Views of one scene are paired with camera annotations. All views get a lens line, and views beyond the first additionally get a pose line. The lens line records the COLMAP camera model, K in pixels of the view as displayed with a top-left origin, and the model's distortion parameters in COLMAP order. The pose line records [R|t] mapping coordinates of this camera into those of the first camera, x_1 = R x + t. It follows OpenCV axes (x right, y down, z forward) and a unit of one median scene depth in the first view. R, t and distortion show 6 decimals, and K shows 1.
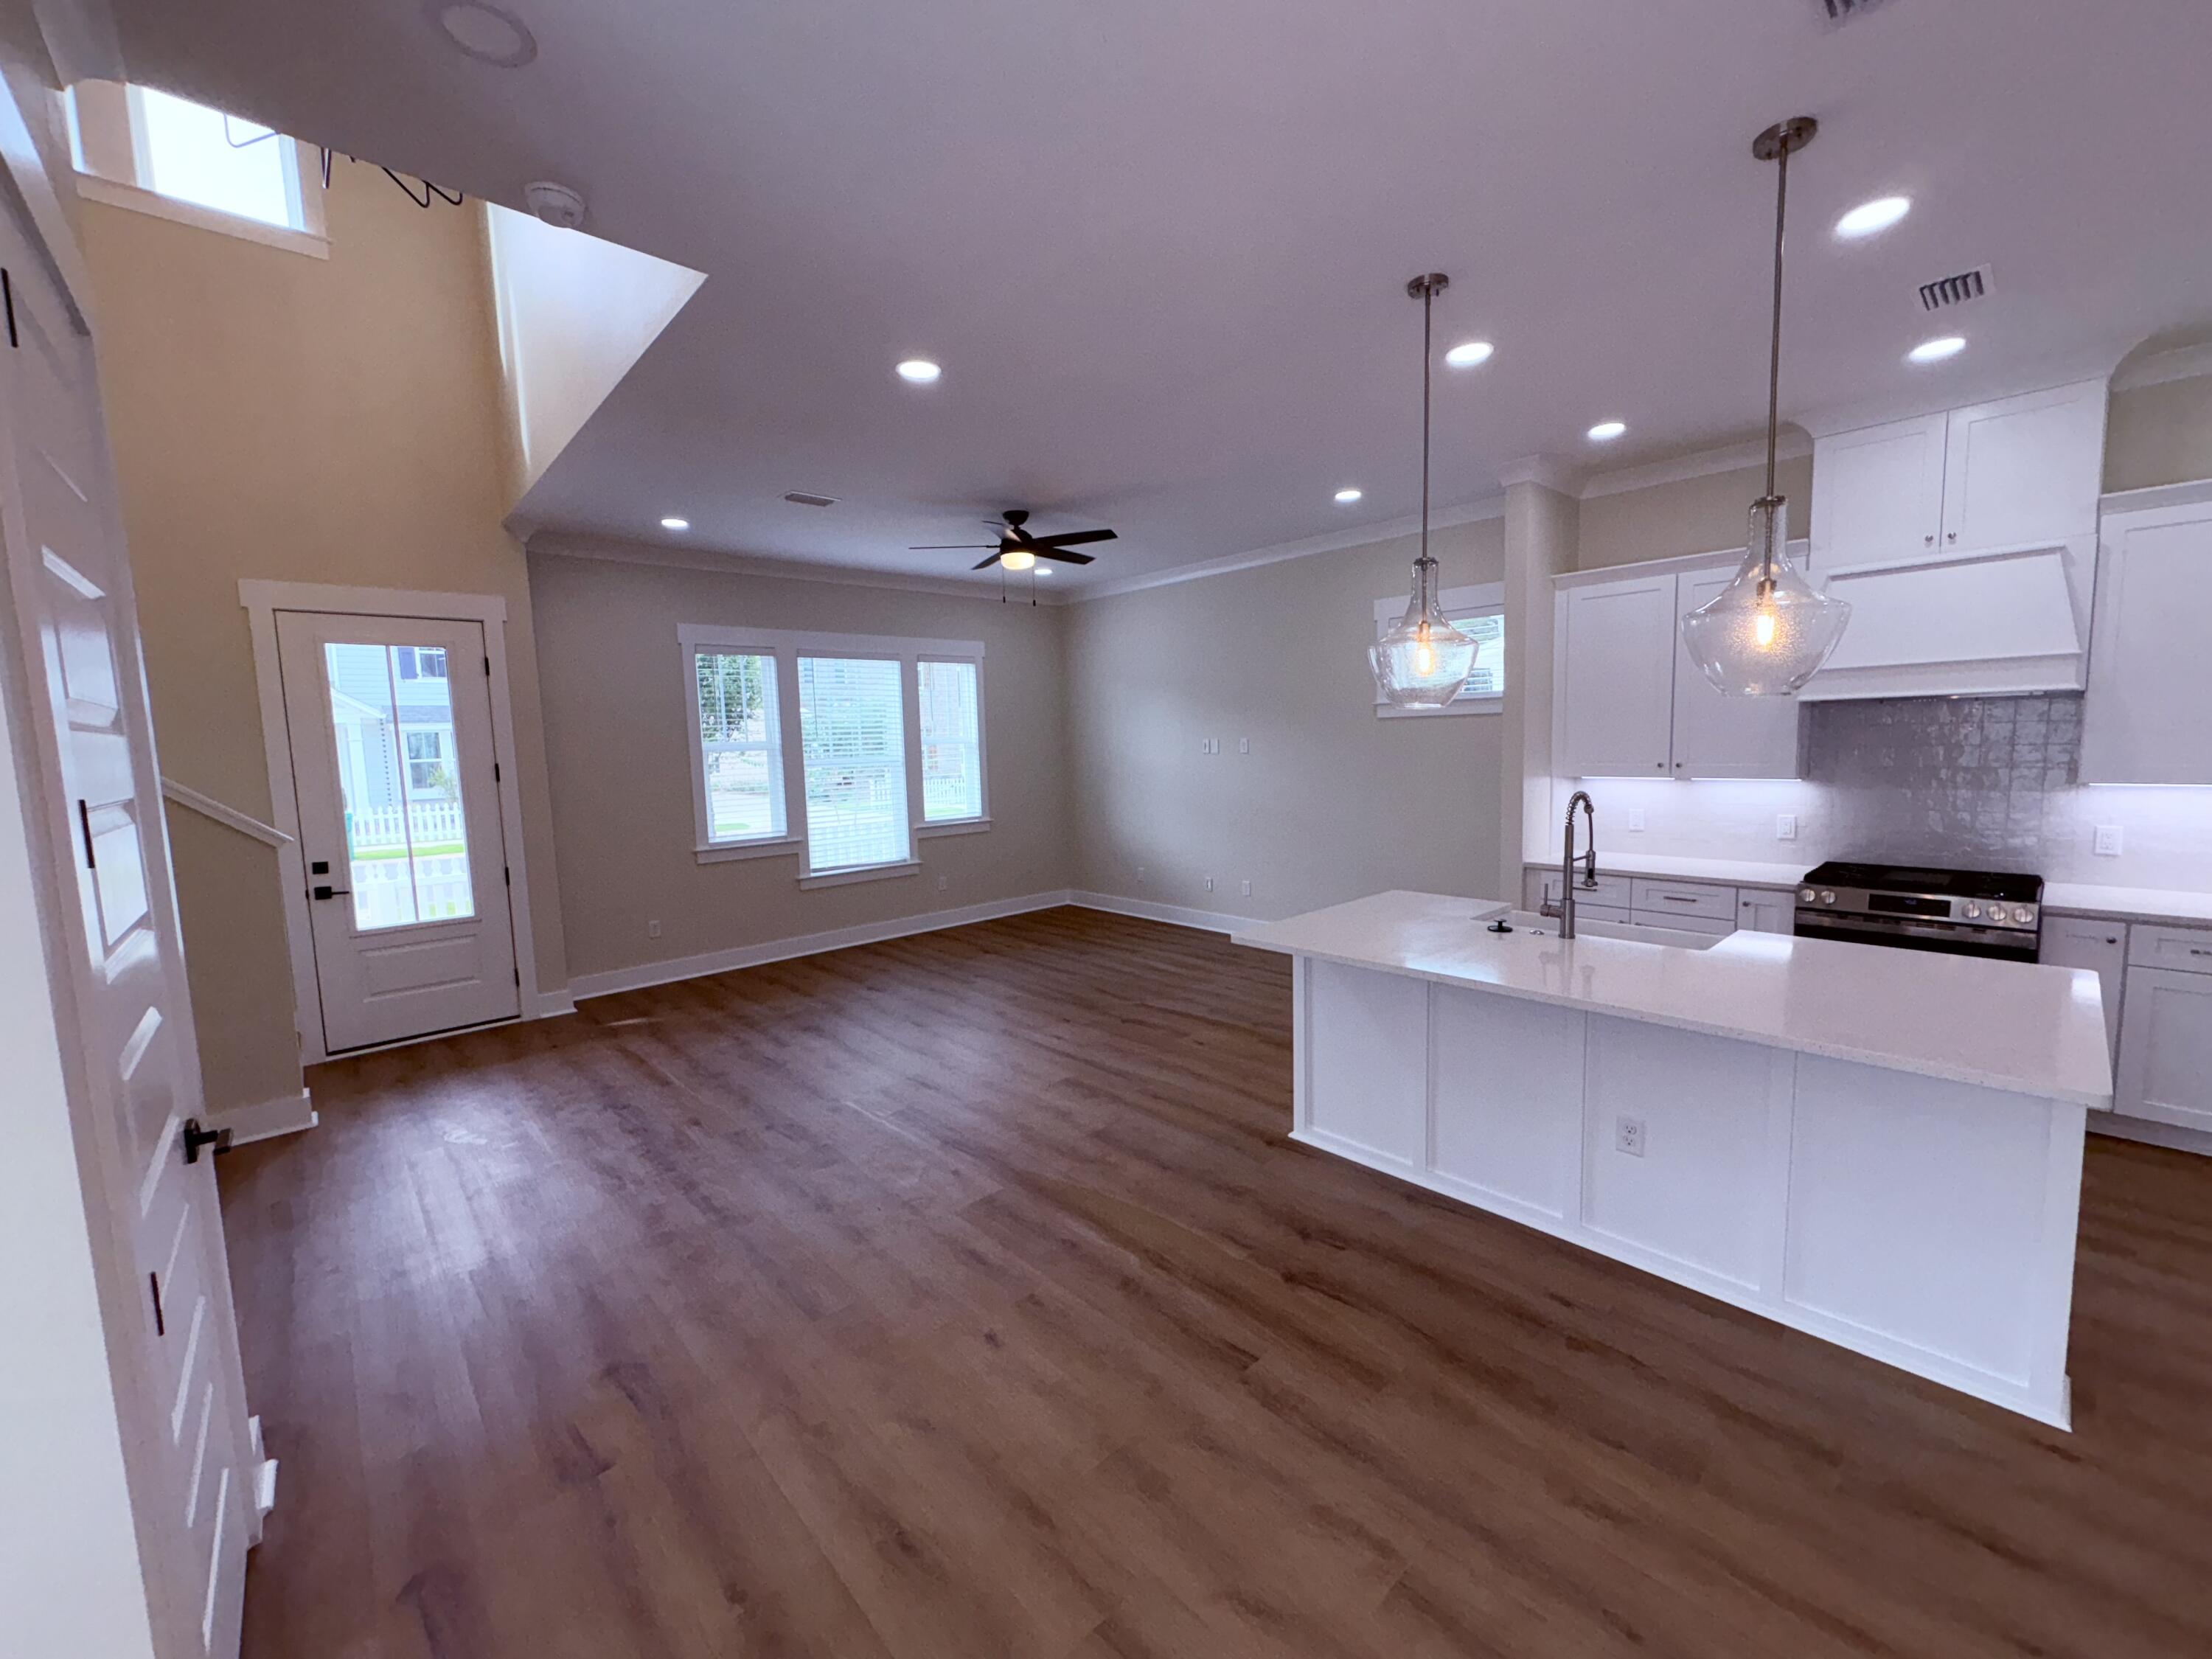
lens RADIAL K [[893.2, 0, 1106.0], [0, 893.2, 829.5], [0, 0, 1]] dist [-0.000904, 0.000005]
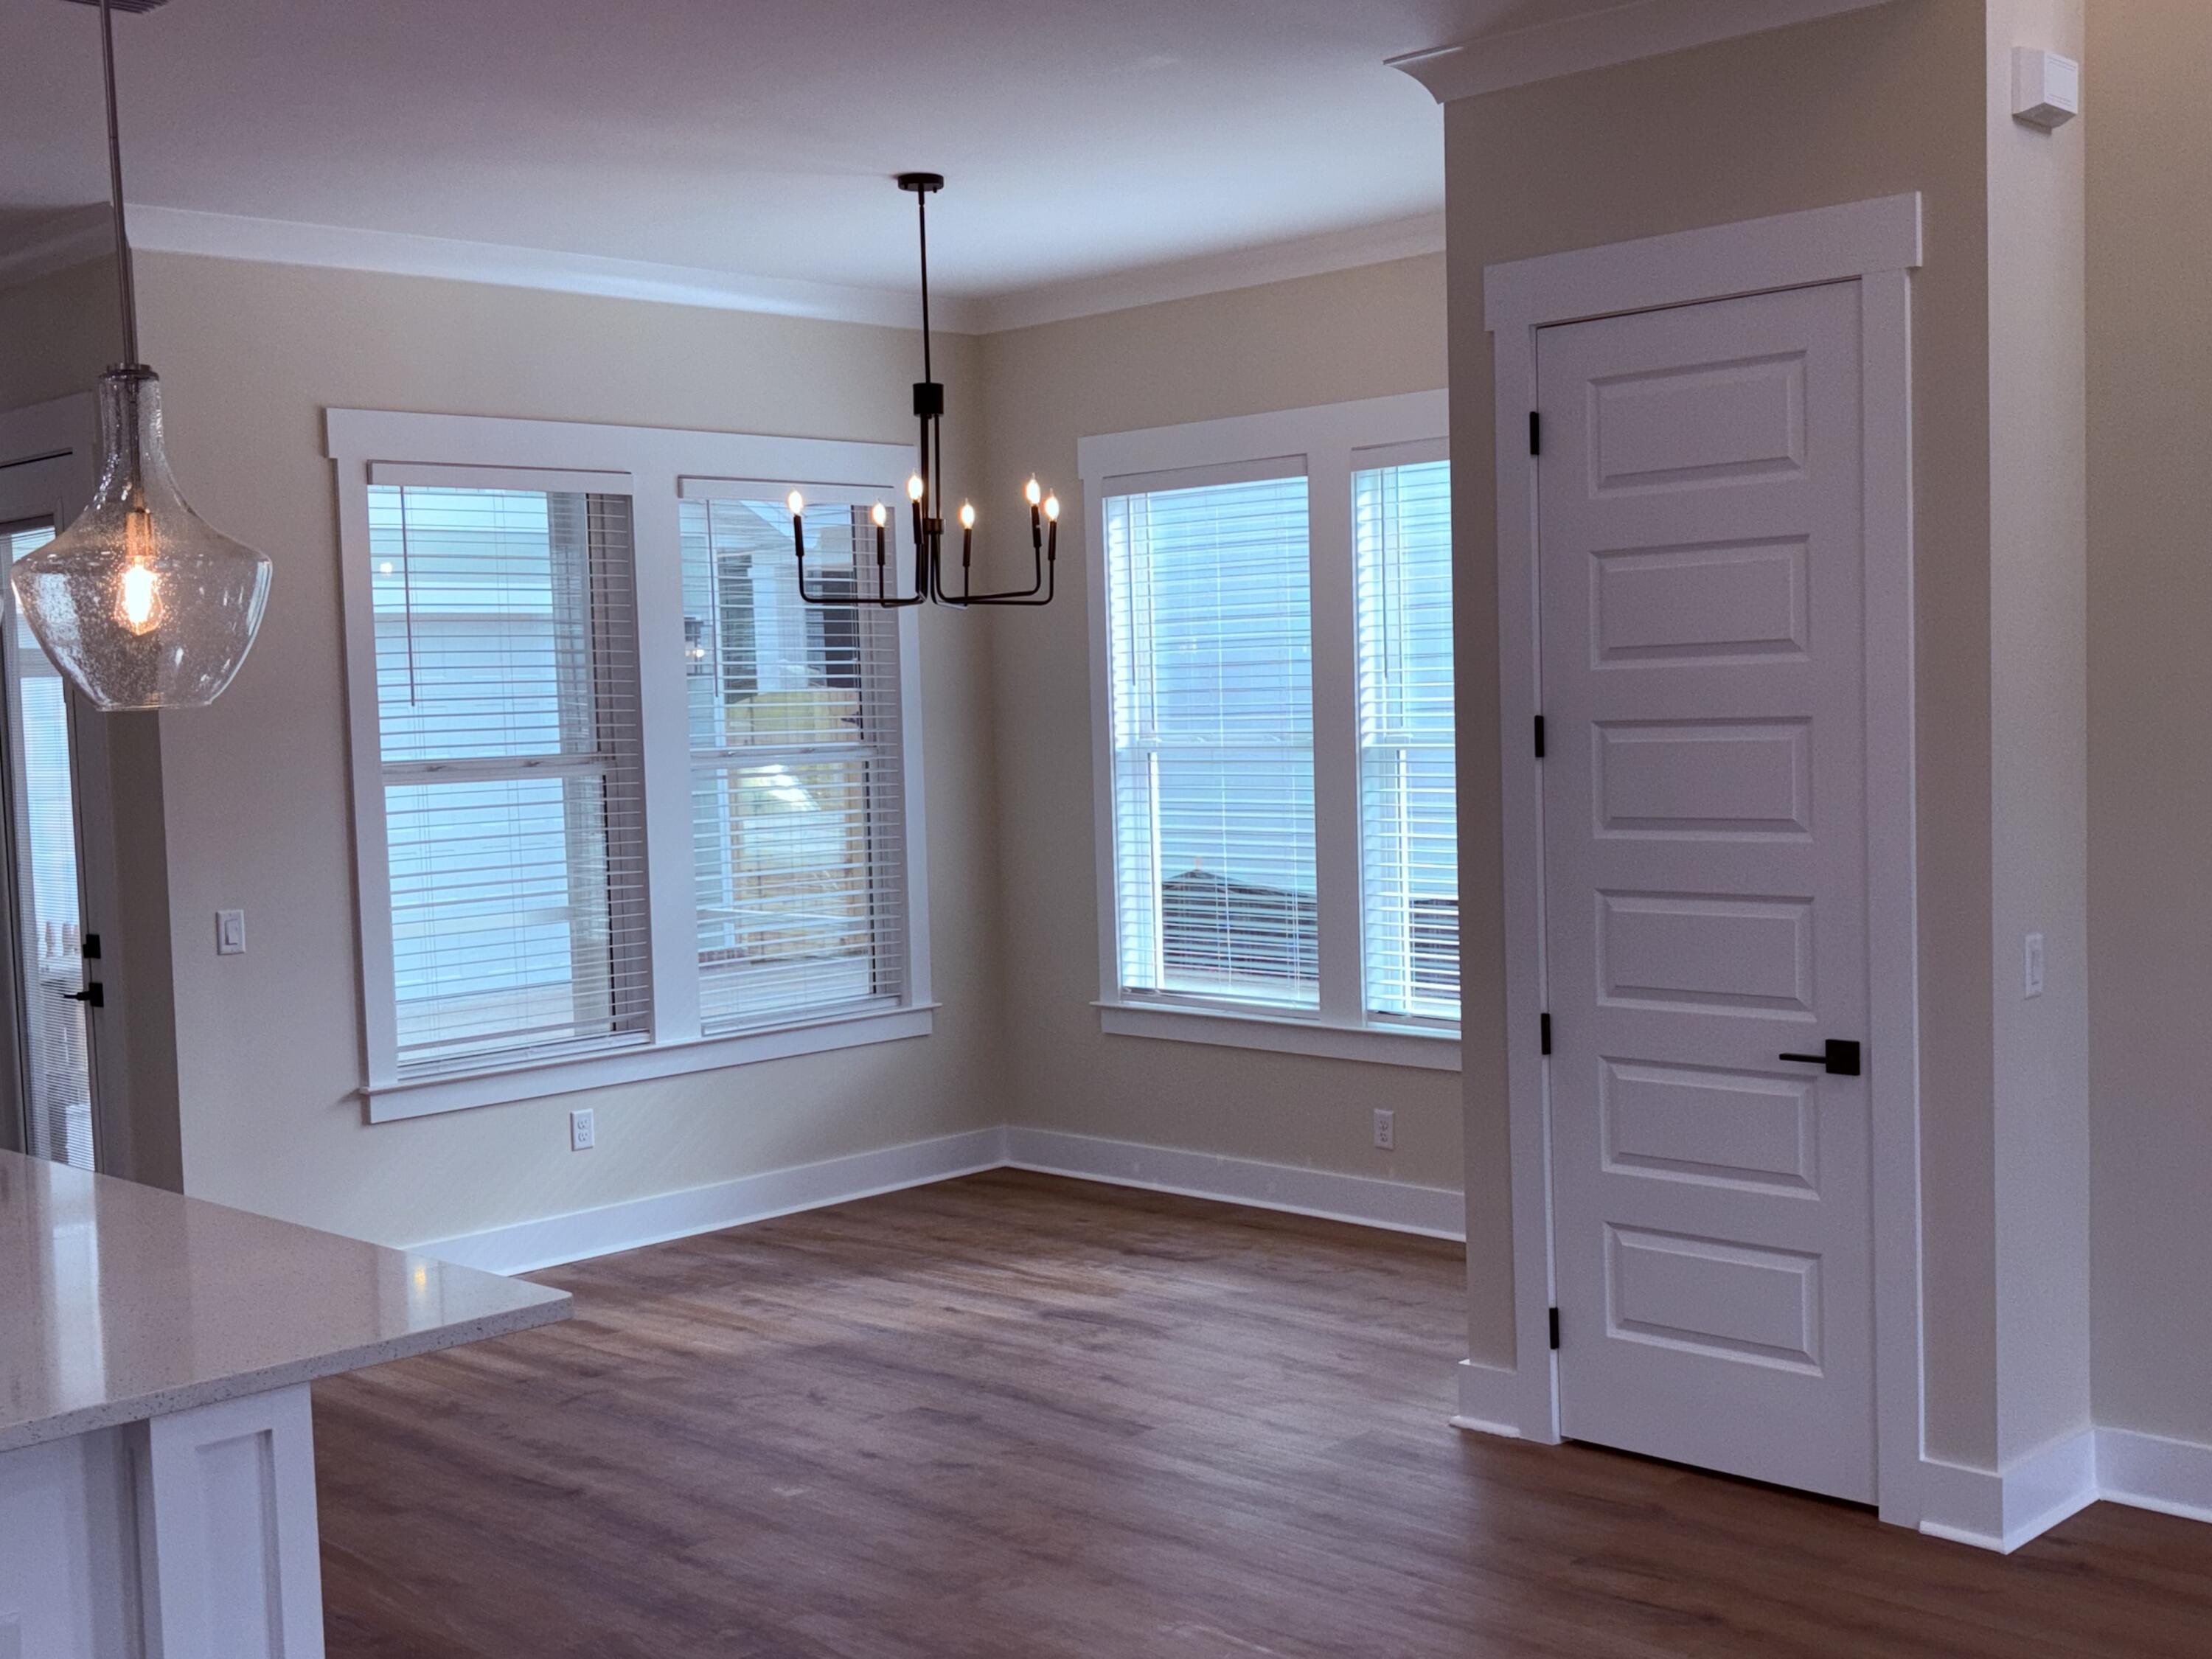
lens RADIAL K [[2520.2, 0, 1106.0], [0, 2520.2, 829.5], [0, 0, 1]] dist [0.022484, 0.008262]
pose [[-0.996885, 0.063719, -0.046473, -0.038149], [0.055462, 0.985346, 0.161301, -0.224664], [0.056070, 0.158222, -0.985810, 1.993196]]
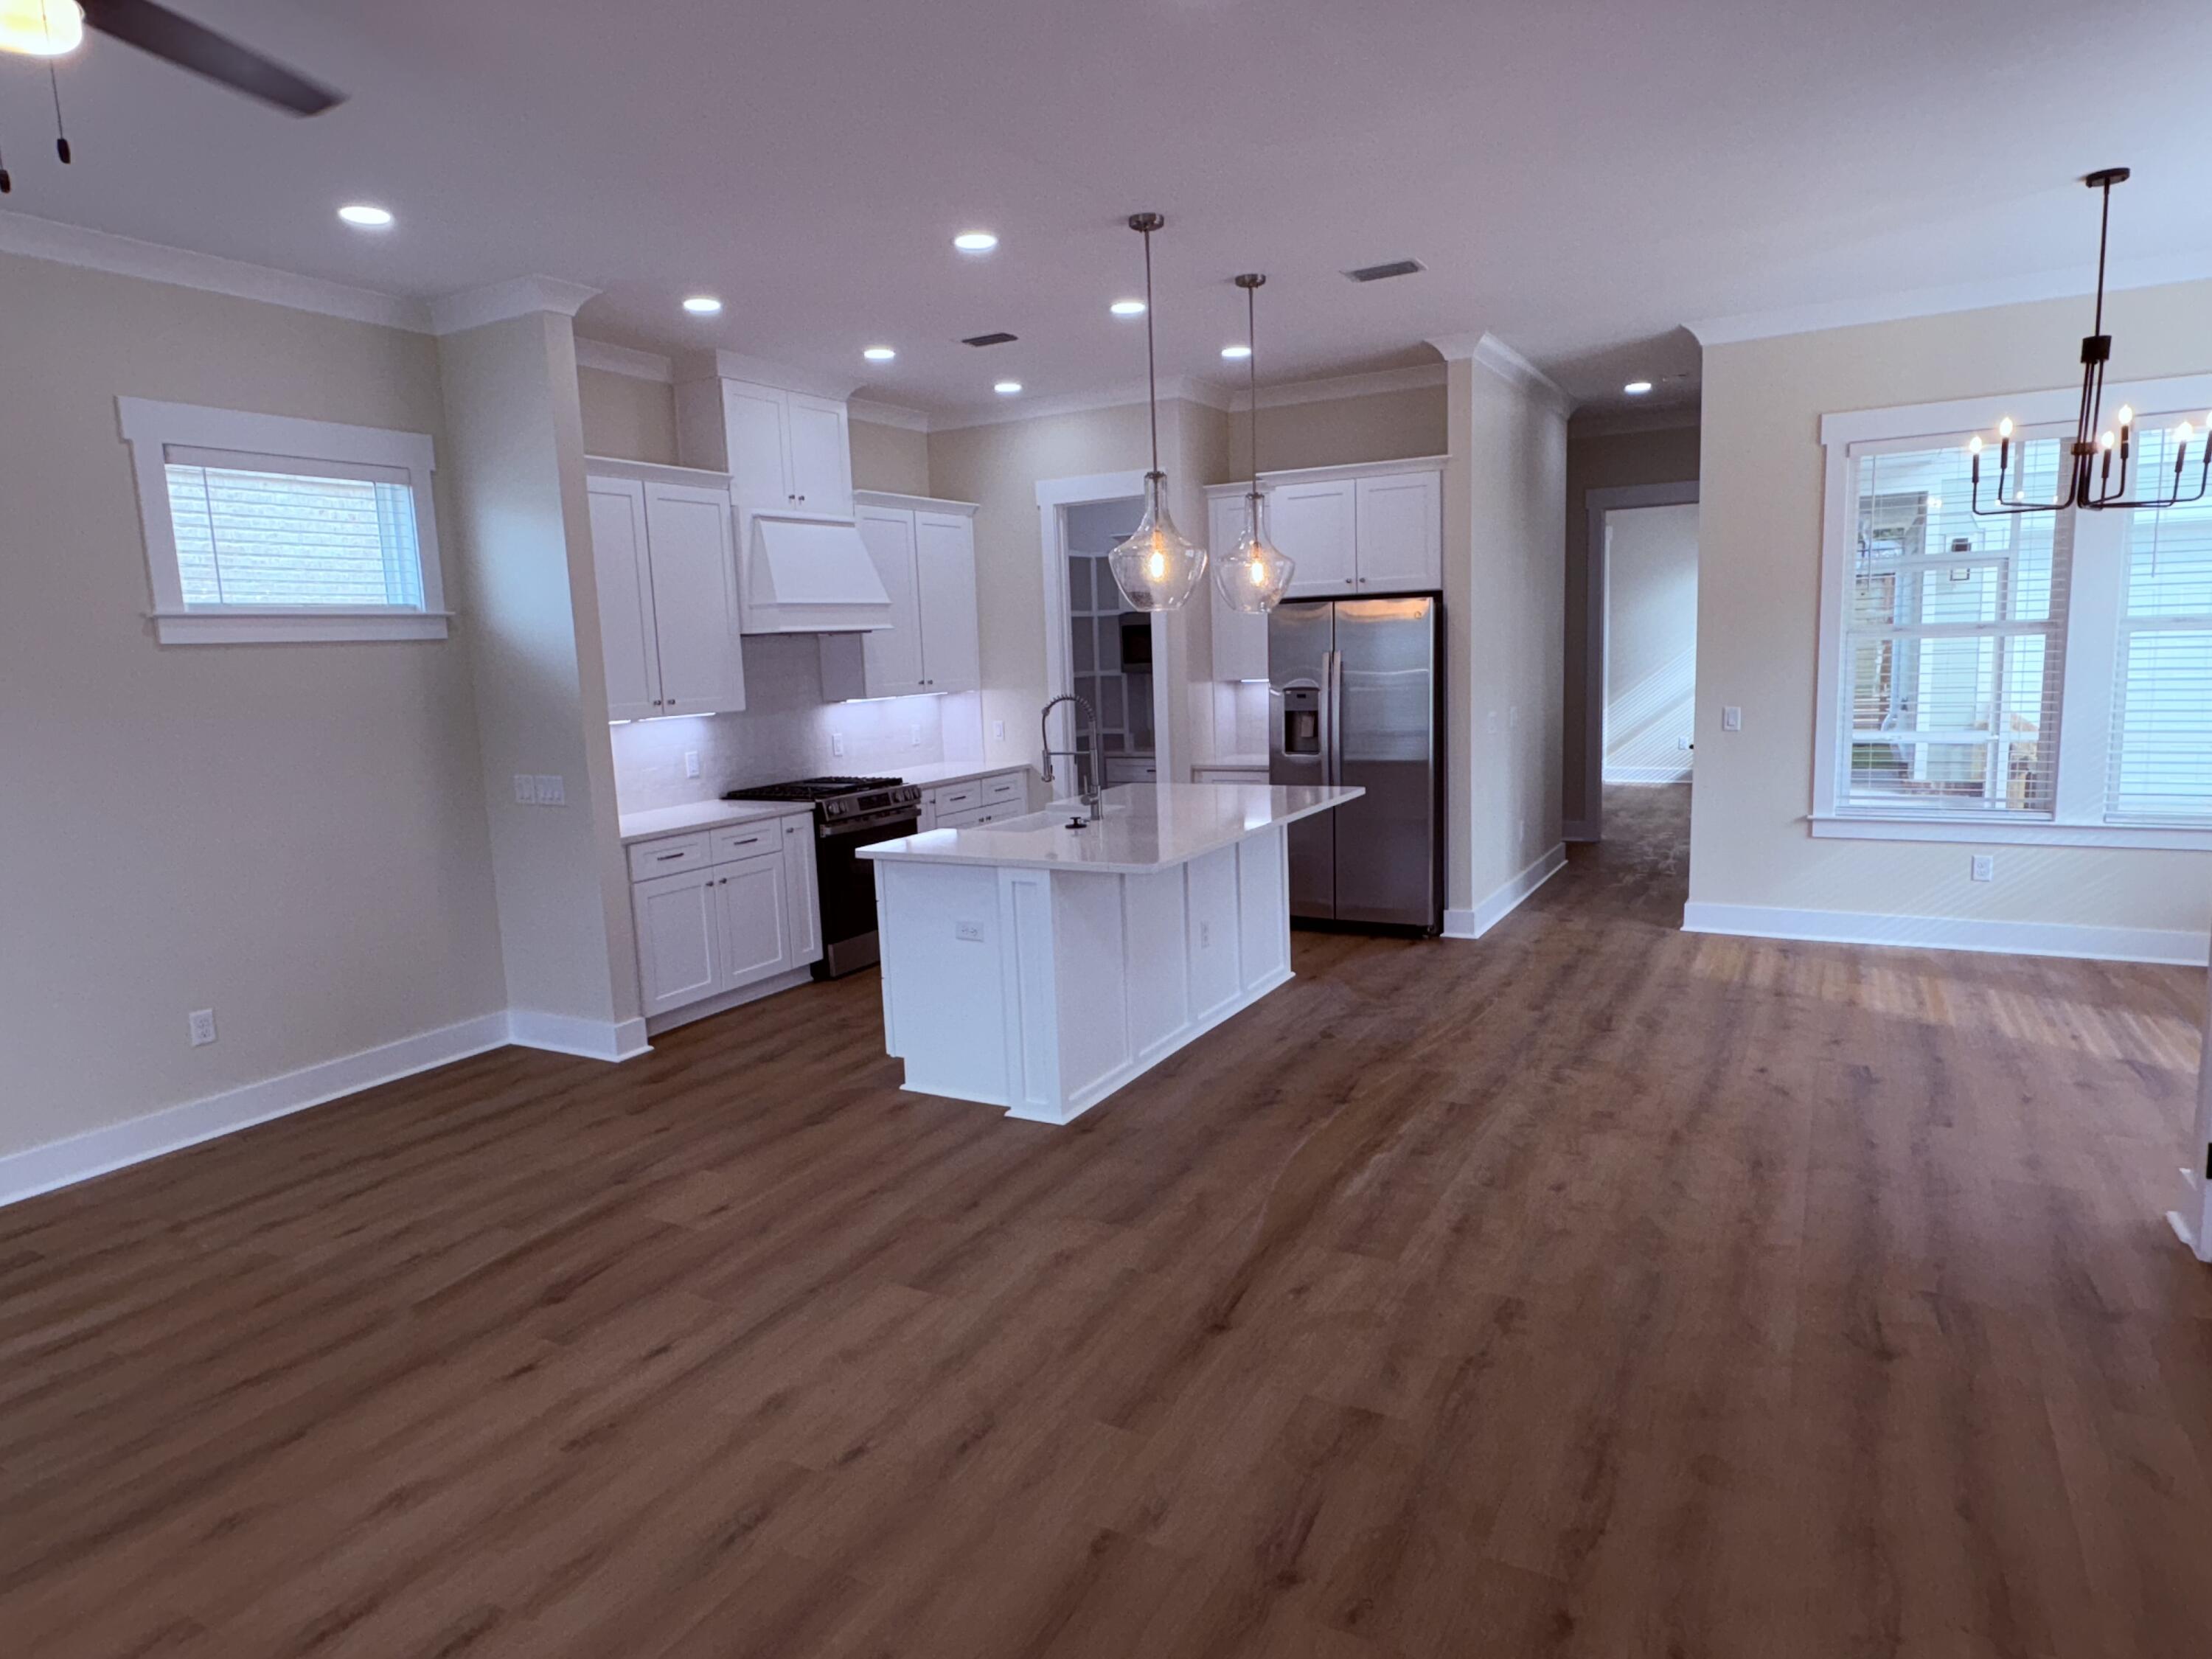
lens RADIAL K [[1315.3, 0, 1106.0], [0, 1315.3, 829.5], [0, 0, 1]] dist [-0.008135, -0.003046]
pose [[-0.315275, -0.093593, 0.944374, -1.027137], [0.146167, 0.978461, 0.145769, -0.105898], [-0.937676, 0.183994, -0.294804, 1.400186]]
